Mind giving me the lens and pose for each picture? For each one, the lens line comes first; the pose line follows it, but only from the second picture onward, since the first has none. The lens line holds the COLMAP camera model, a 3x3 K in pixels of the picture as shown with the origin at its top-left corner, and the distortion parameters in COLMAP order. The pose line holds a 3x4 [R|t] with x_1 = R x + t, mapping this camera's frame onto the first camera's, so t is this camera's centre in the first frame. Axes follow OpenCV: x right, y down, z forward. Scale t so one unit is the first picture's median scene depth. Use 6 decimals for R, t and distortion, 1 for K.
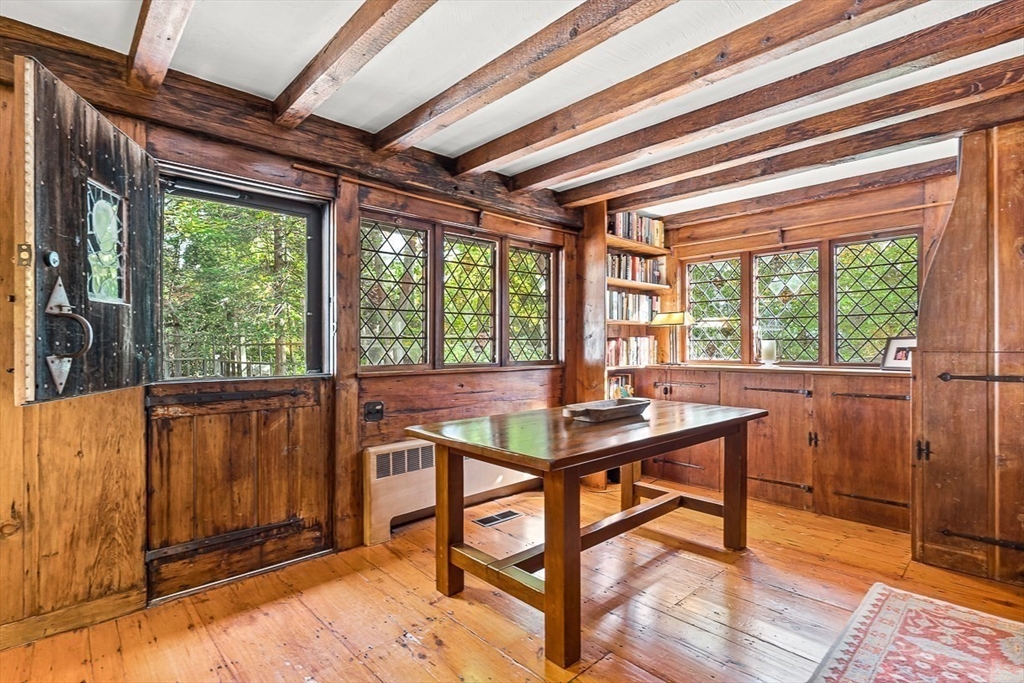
lens RADIAL K [[493.8, 0, 512.0], [0, 493.8, 341.5], [0, 0, 1]] dist [-0.000314, -0.000375]
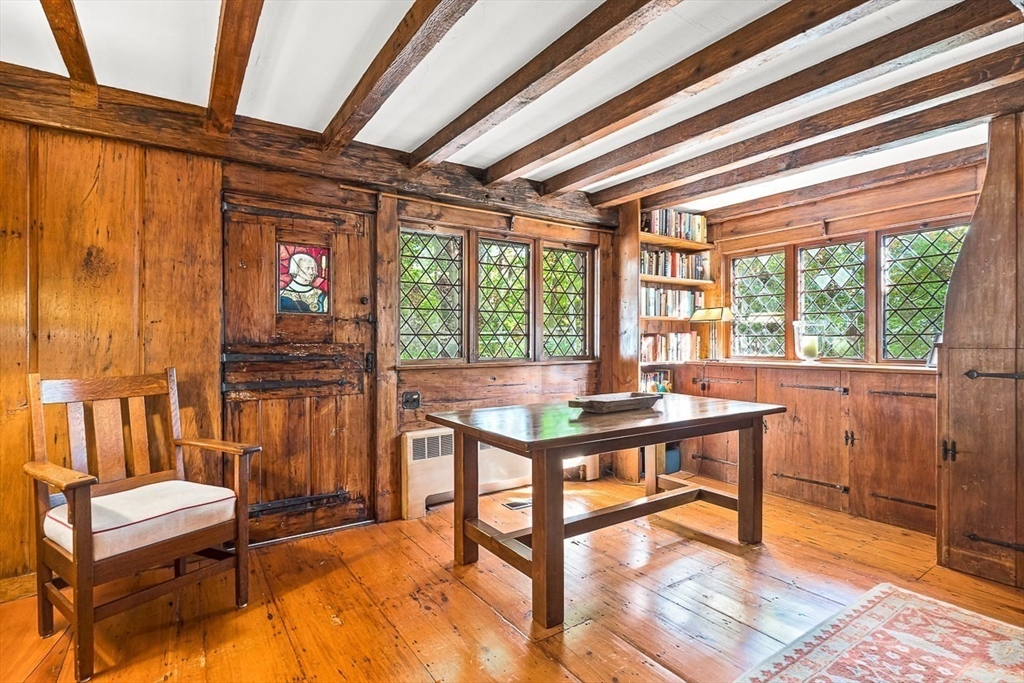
lens RADIAL K [[502.1, 0, 511.5], [0, 502.1, 336.8], [0, 0, 1]] dist [-0.000325, -0.000171]
pose [[0.986629, -0.001611, -0.162977, 0.135276], [0.001476, 0.999998, -0.000951, -0.001133], [0.162978, 0.000698, 0.986629, -0.090153]]
